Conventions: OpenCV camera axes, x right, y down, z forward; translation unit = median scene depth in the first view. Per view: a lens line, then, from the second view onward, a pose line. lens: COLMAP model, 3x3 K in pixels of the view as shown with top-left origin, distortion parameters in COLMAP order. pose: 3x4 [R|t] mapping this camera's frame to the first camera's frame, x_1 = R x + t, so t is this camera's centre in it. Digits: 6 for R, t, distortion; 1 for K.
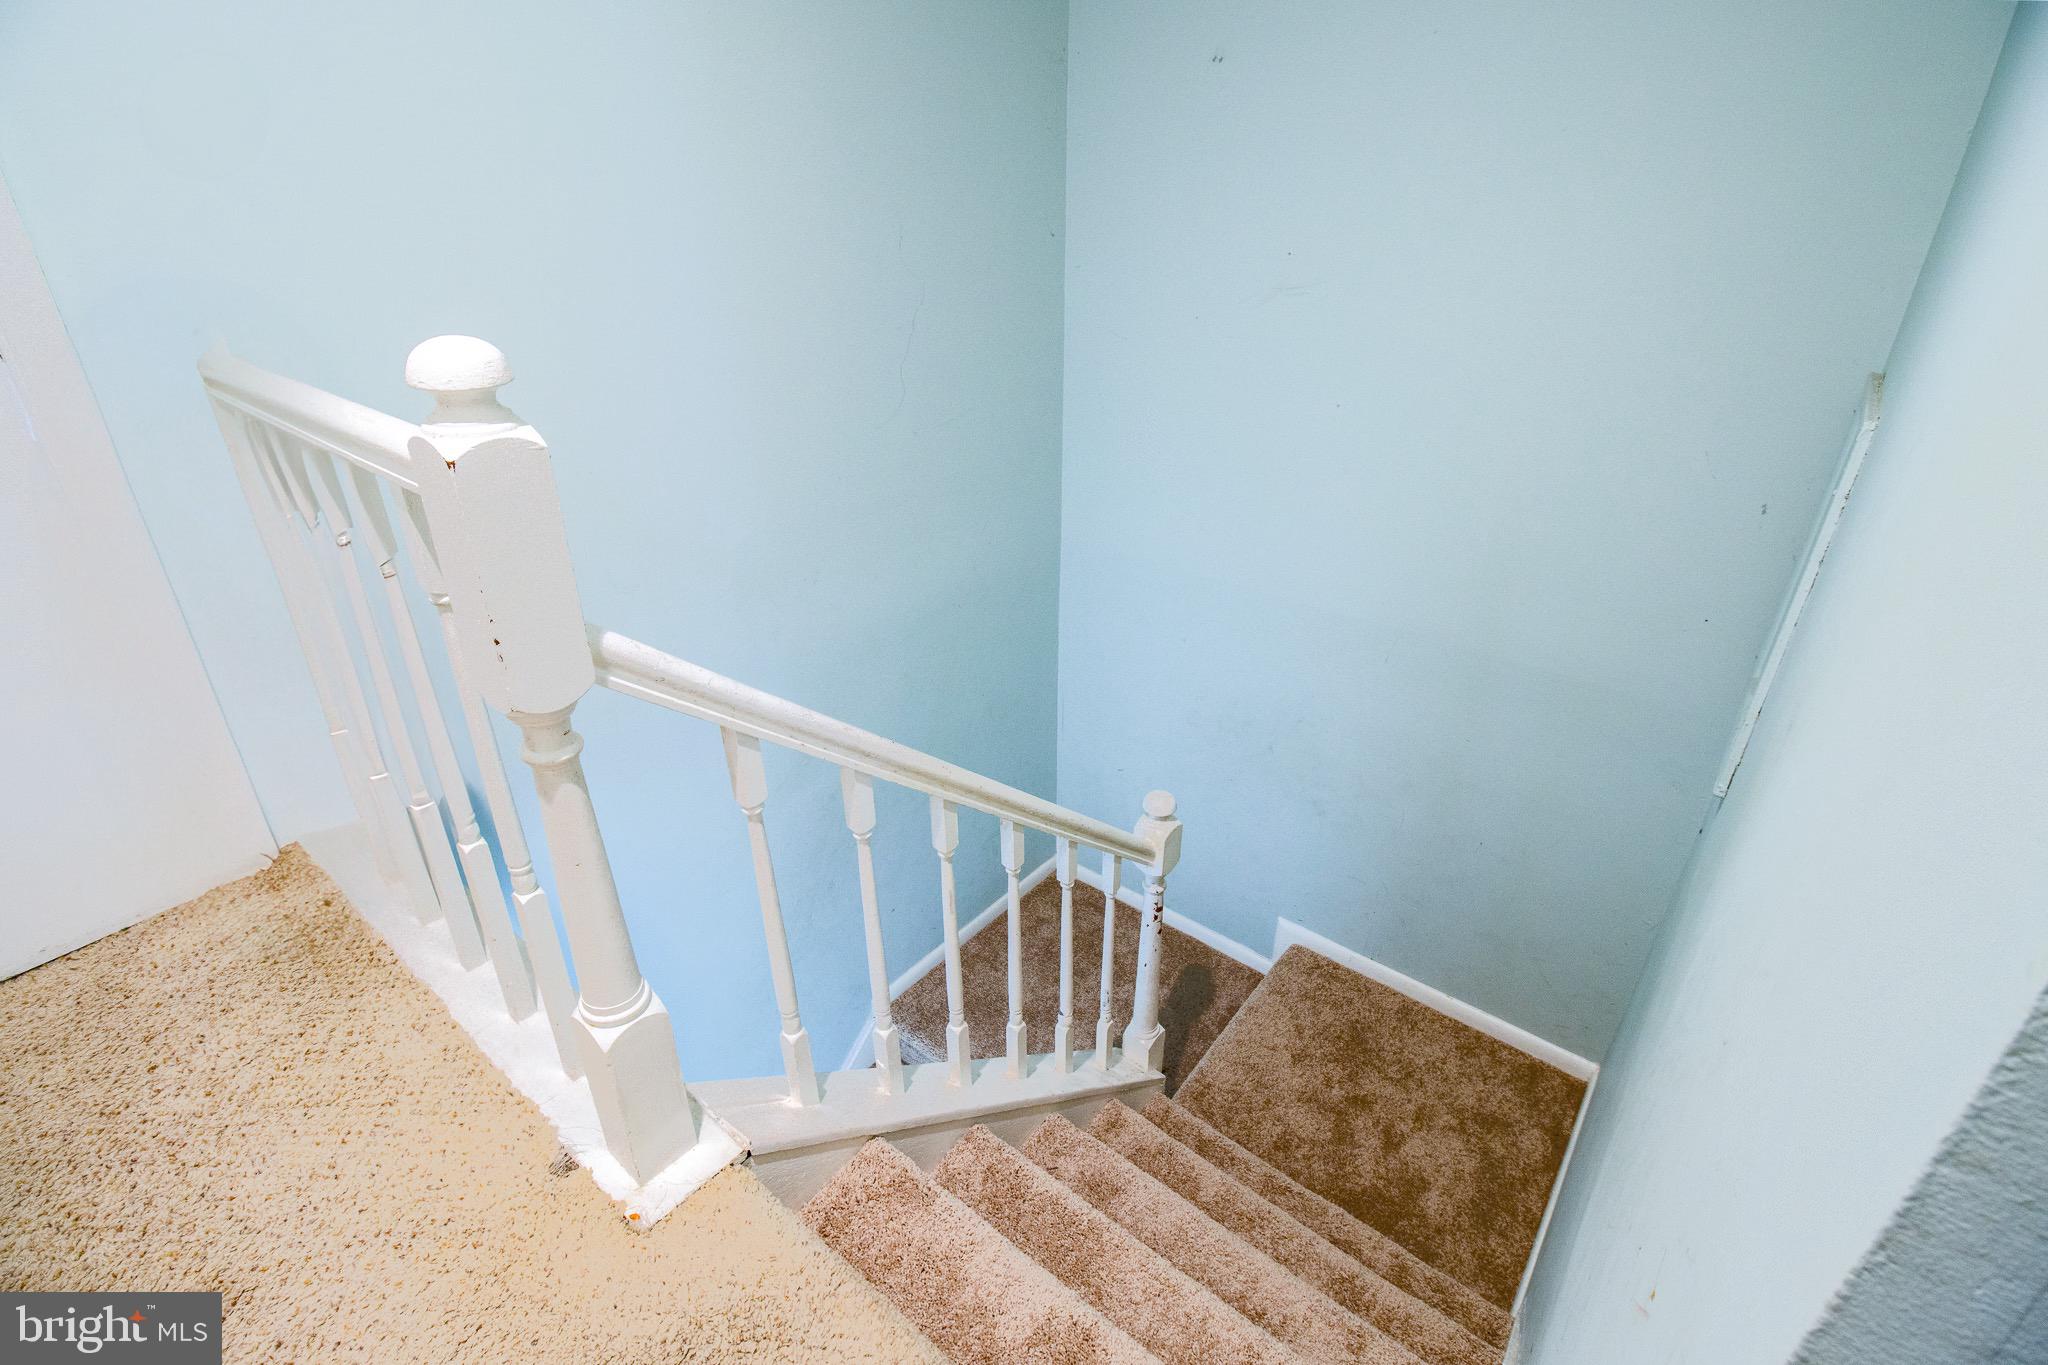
lens RADIAL K [[962.9, 0, 1024.2], [0, 962.9, 674.3], [0, 0, 1]] dist [-0.018197, -0.002614]
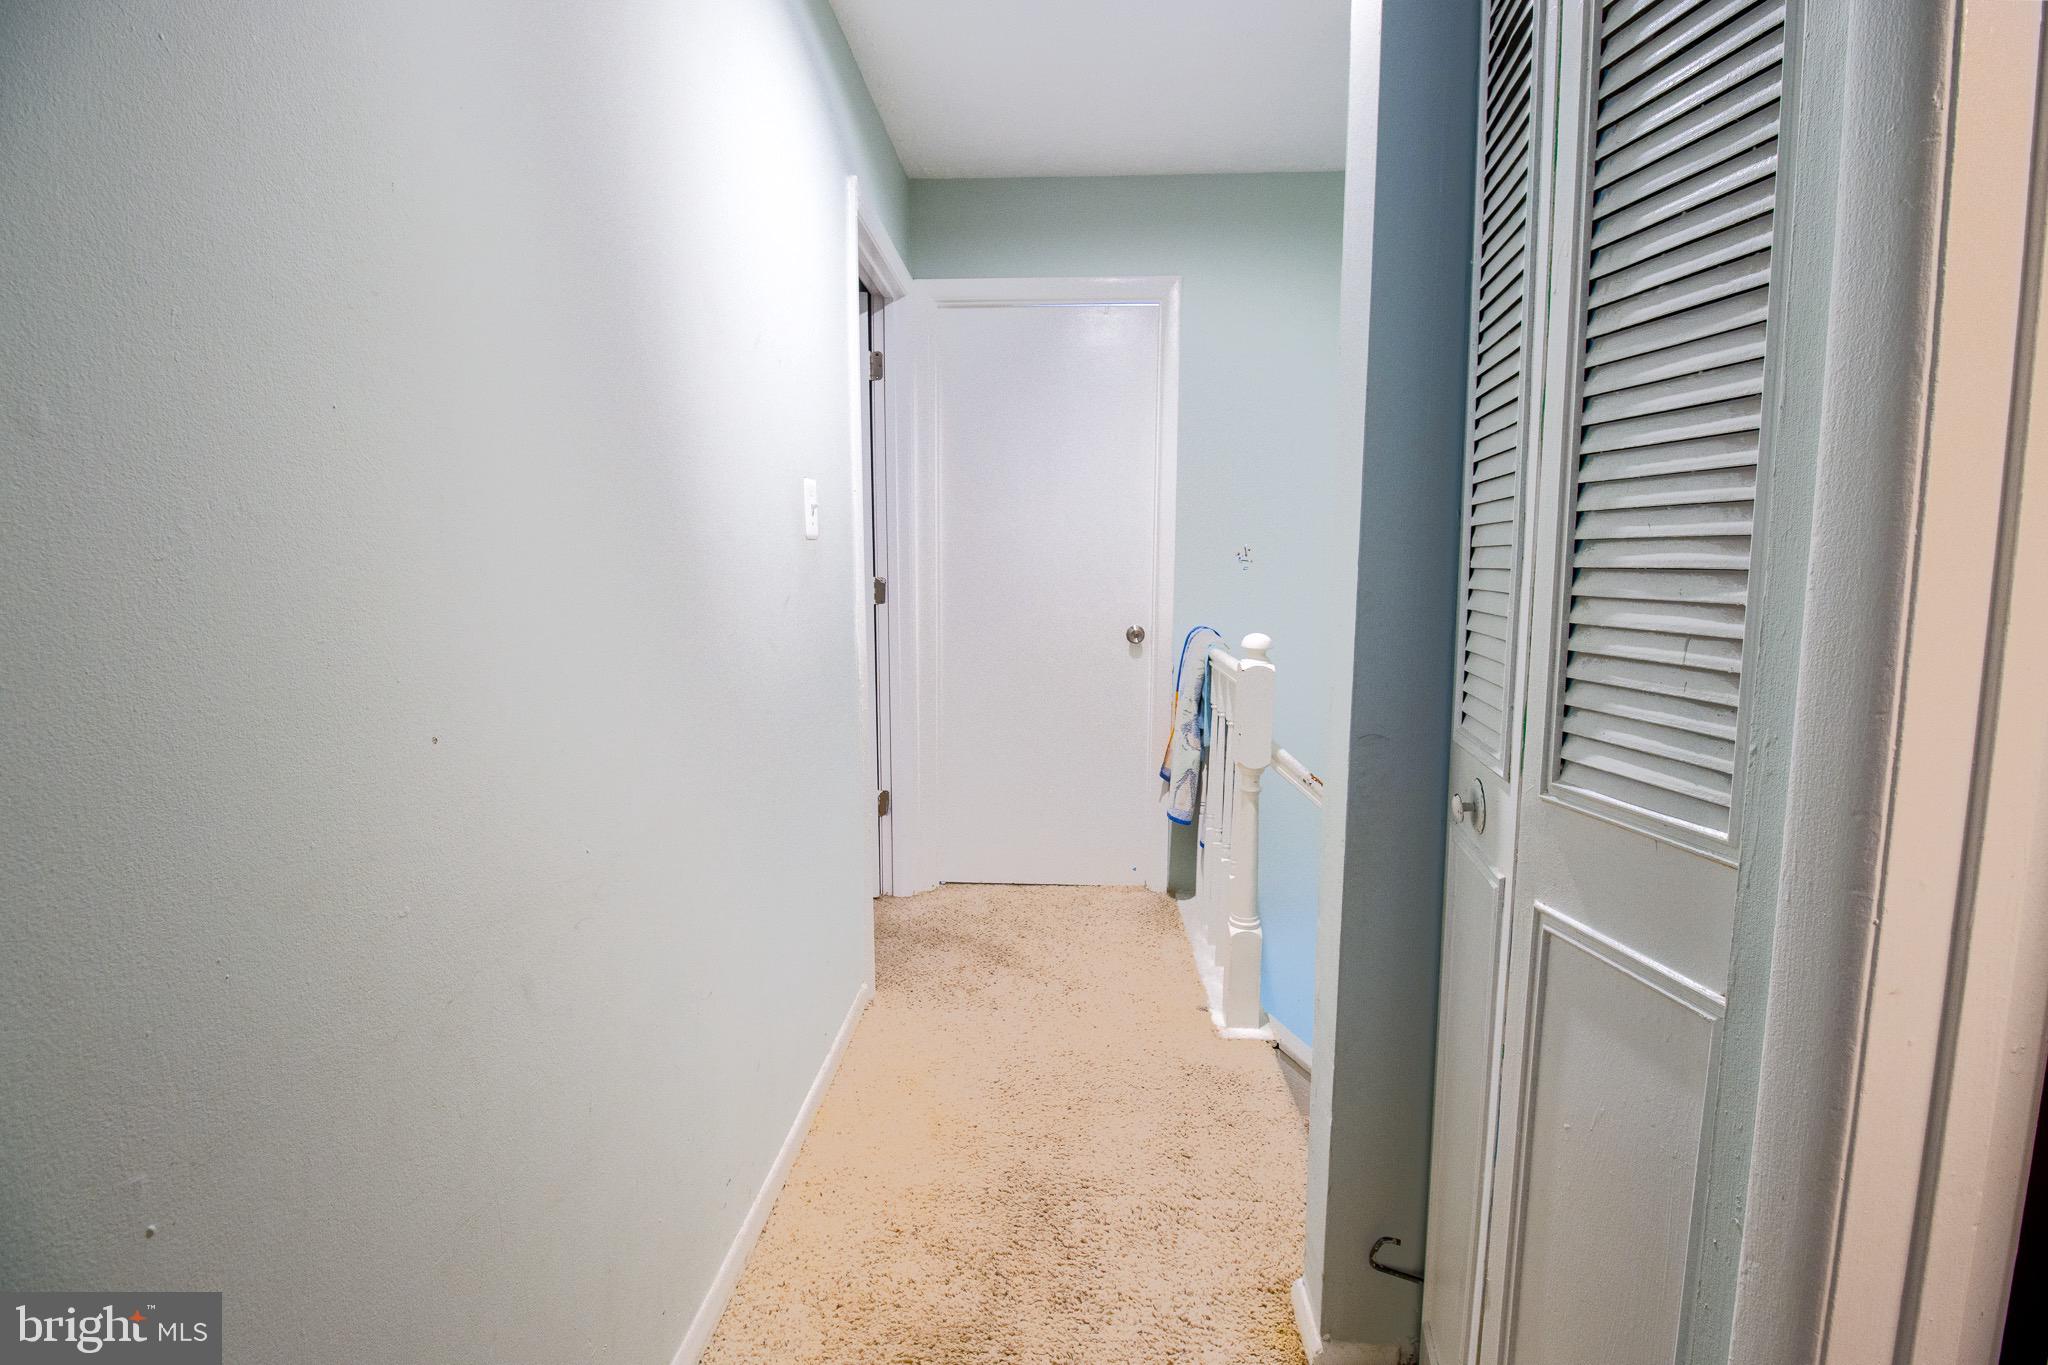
lens RADIAL K [[962.9, 0, 1025.3], [0, 962.9, 678.5], [0, 0, 1]] dist [-0.018197, -0.002614]
pose [[0.583359, 0.099730, -0.806069, 0.967711], [-0.383838, 0.908469, -0.165387, 0.379288], [0.715794, 0.405880, 0.568243, -0.809725]]
